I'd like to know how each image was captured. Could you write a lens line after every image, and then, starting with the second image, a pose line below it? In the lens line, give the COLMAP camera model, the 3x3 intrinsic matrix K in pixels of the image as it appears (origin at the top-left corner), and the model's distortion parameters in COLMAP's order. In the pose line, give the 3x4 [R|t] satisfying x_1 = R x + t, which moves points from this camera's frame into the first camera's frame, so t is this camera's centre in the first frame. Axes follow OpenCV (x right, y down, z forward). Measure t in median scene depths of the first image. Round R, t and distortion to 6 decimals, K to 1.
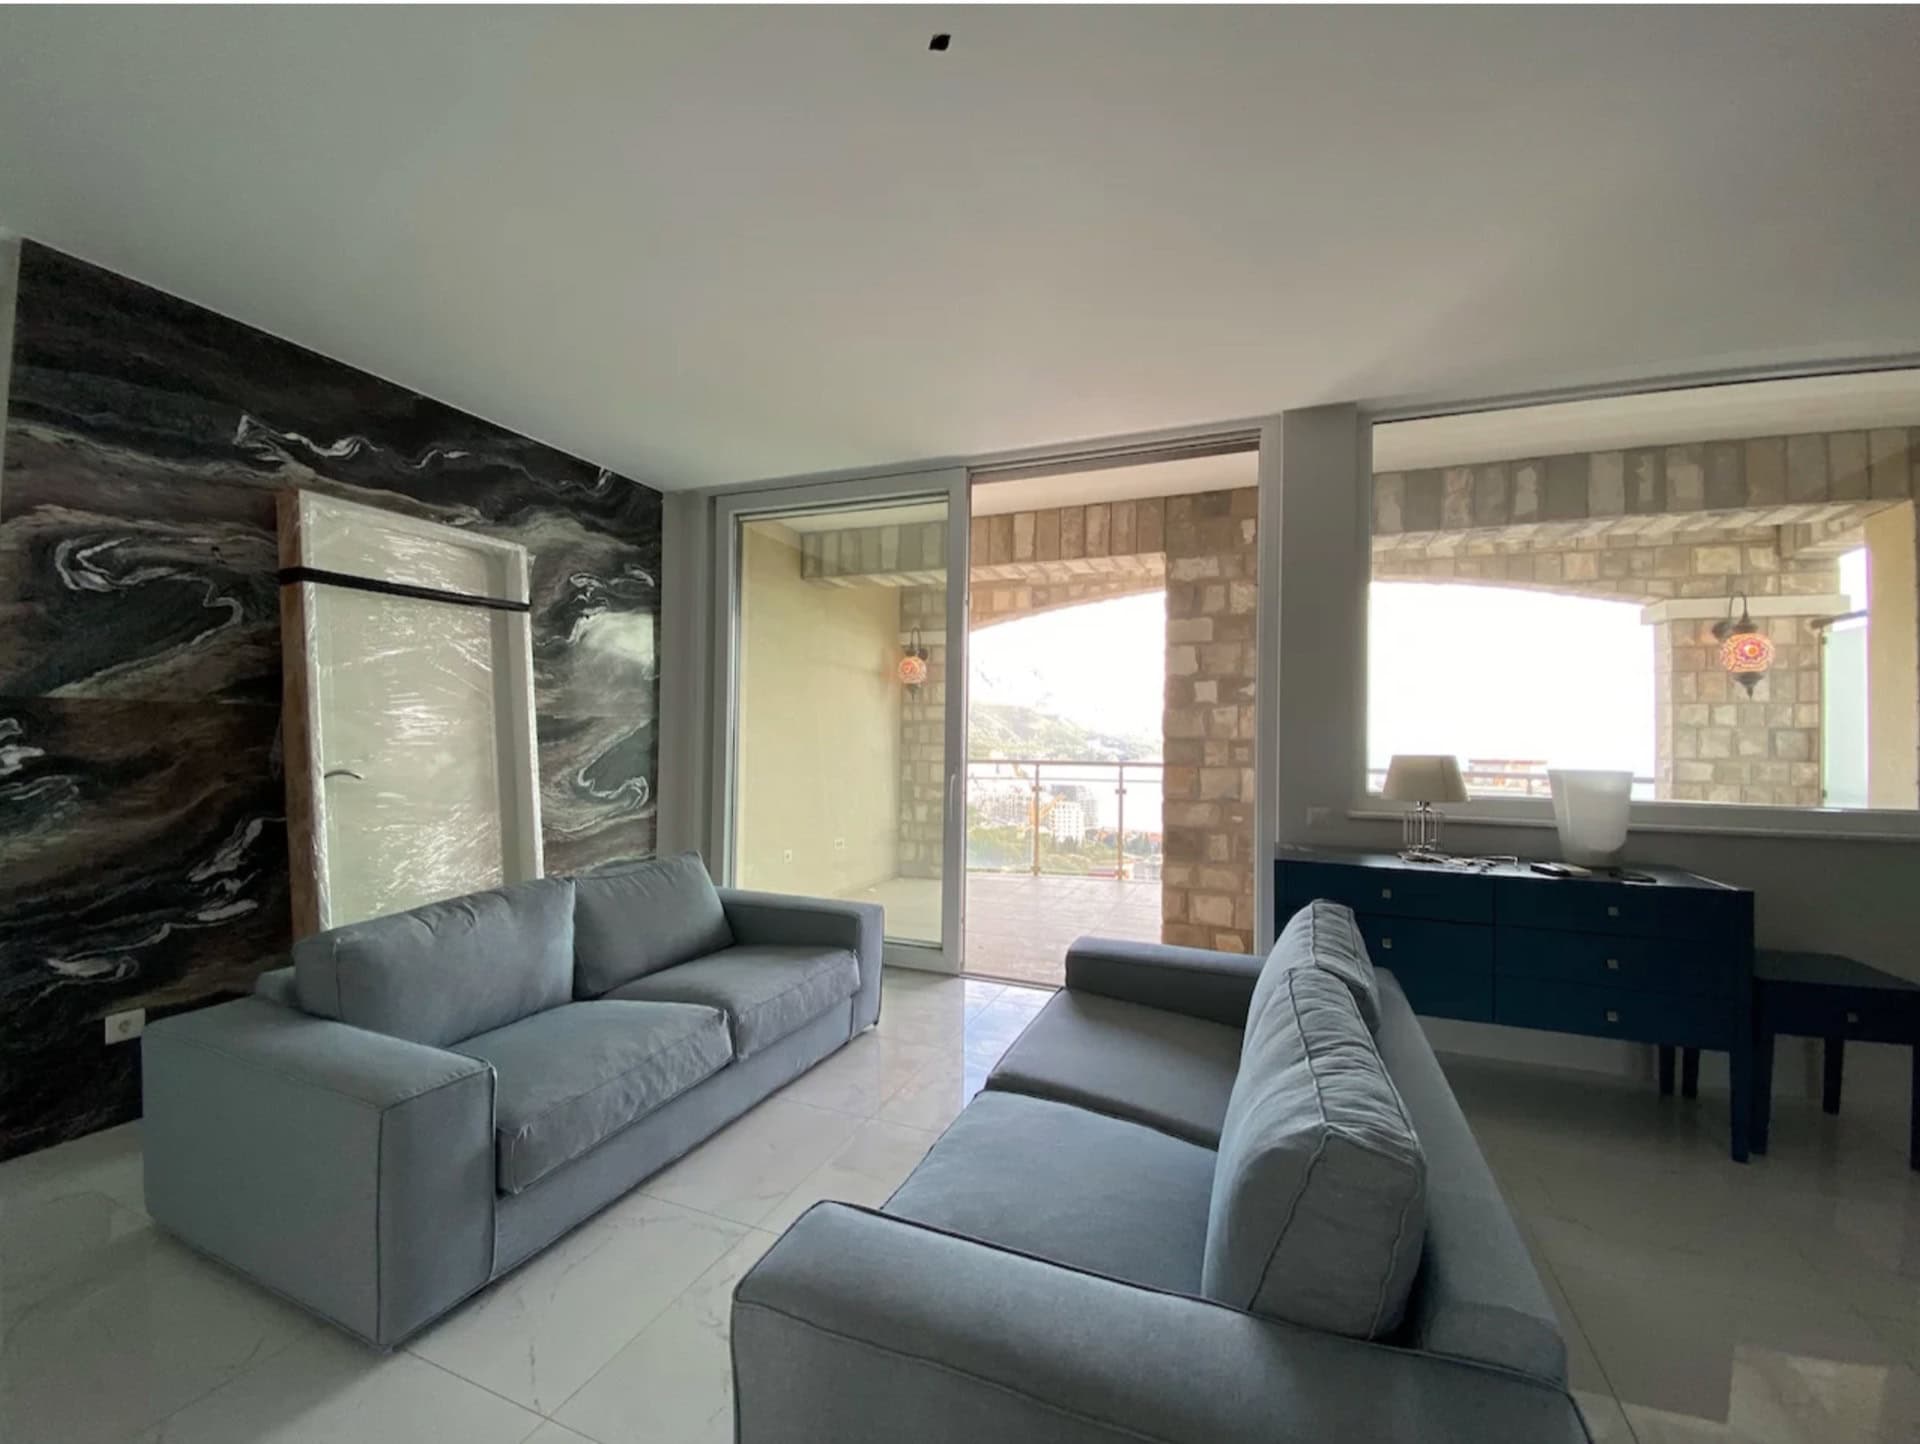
lens RADIAL K [[773.3, 0, 958.8], [0, 773.3, 726.5], [0, 0, 1]] dist [0.016779, -0.020007]
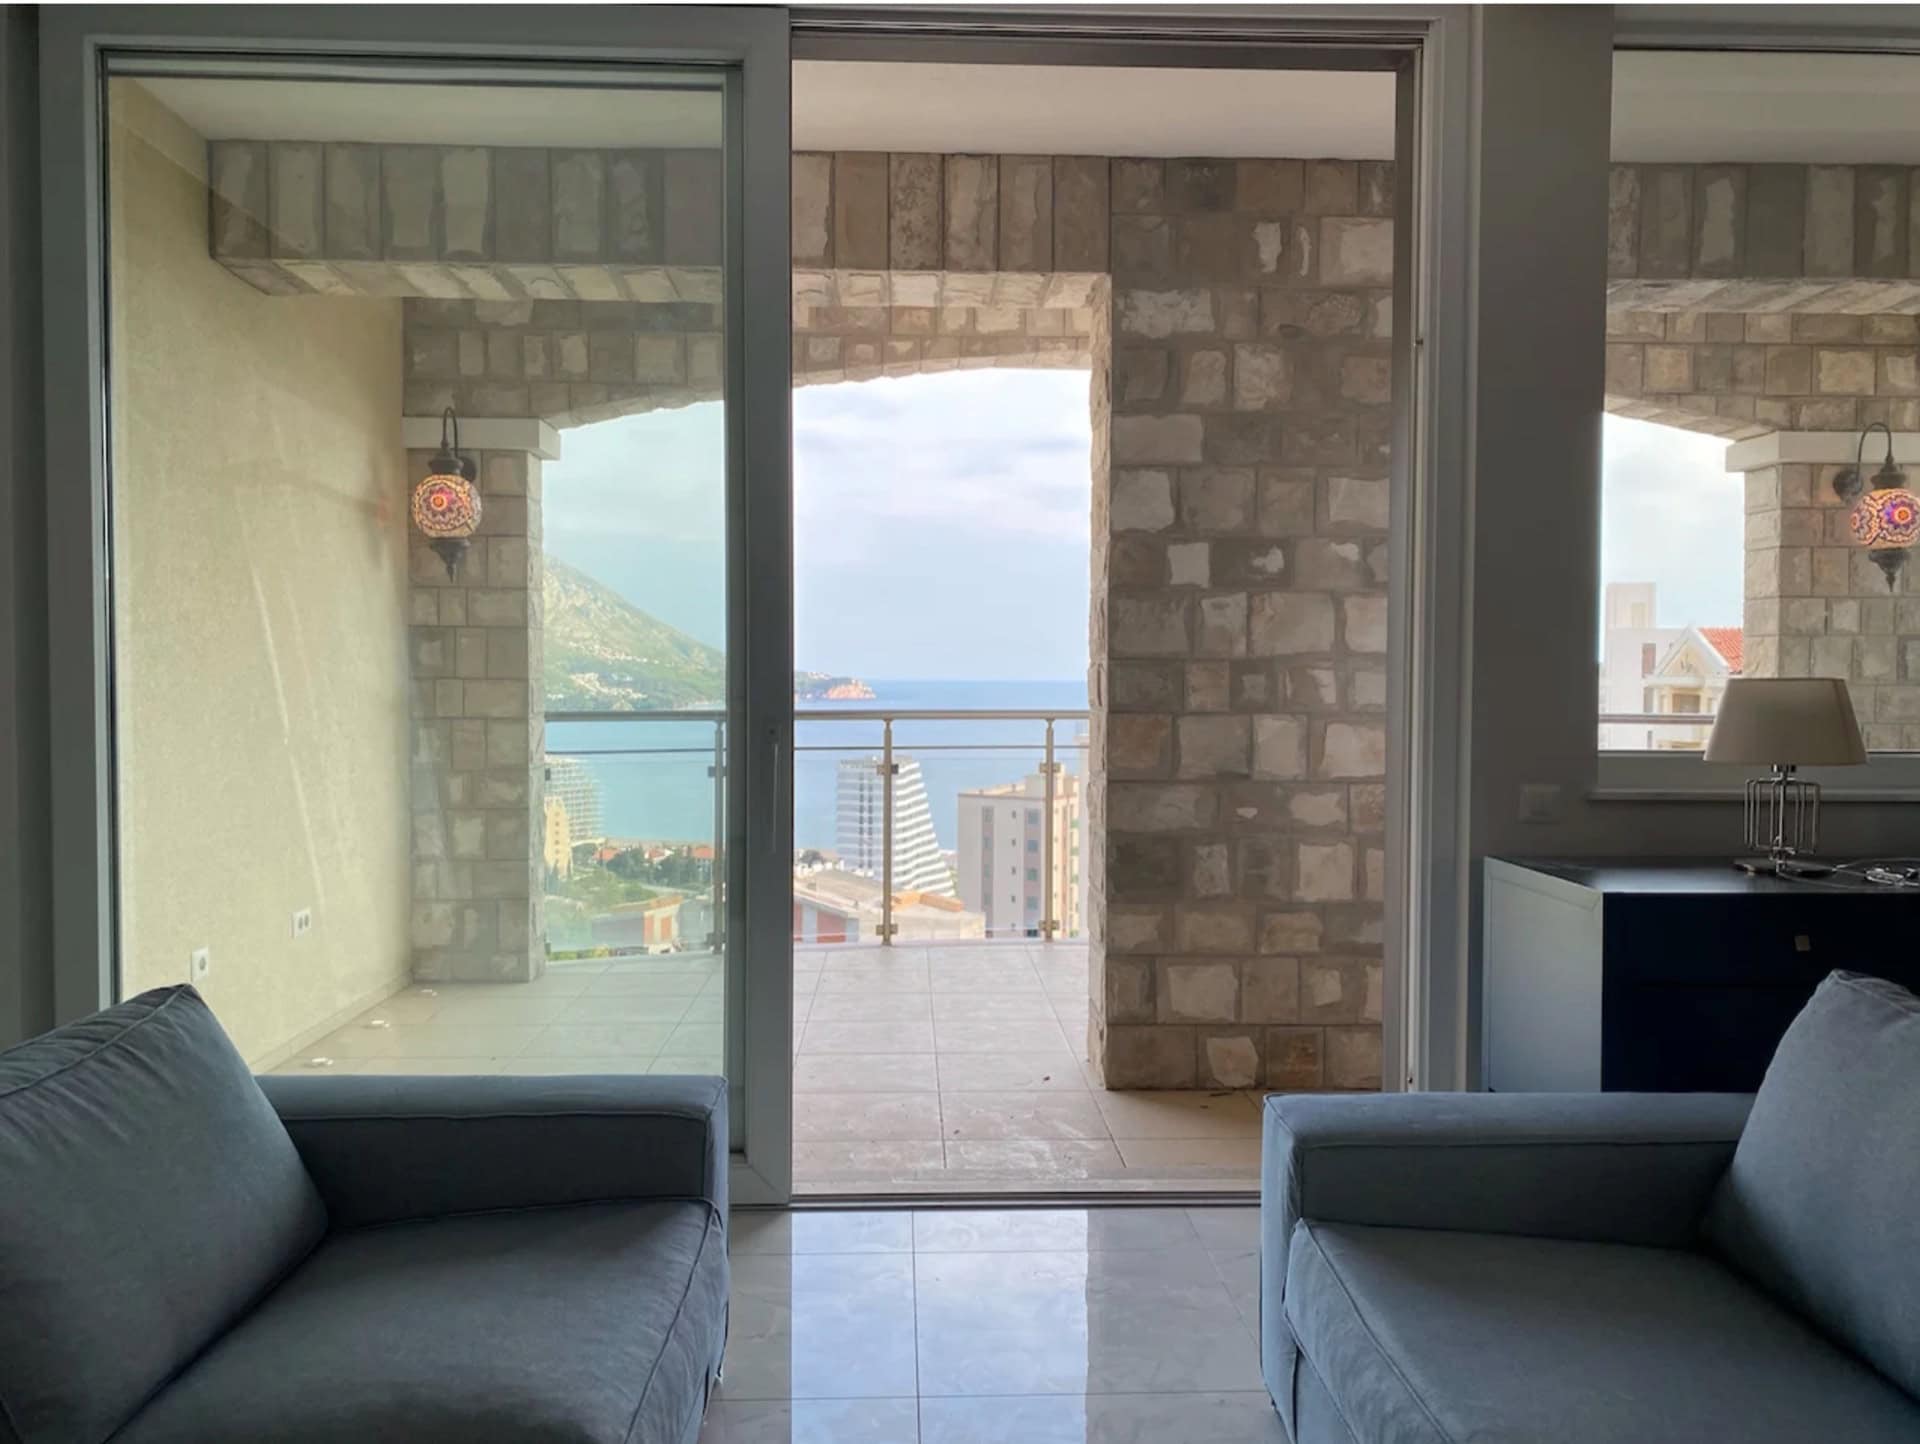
lens RADIAL K [[1473.5, 0, 959.4], [0, 1473.5, 740.7], [0, 0, 1]] dist [0.014878, -0.005439]
pose [[0.910524, -0.030710, 0.412314, -0.206058], [0.004171, 0.997869, 0.065113, 0.006123], [-0.413435, -0.057567, 0.908712, 0.178171]]
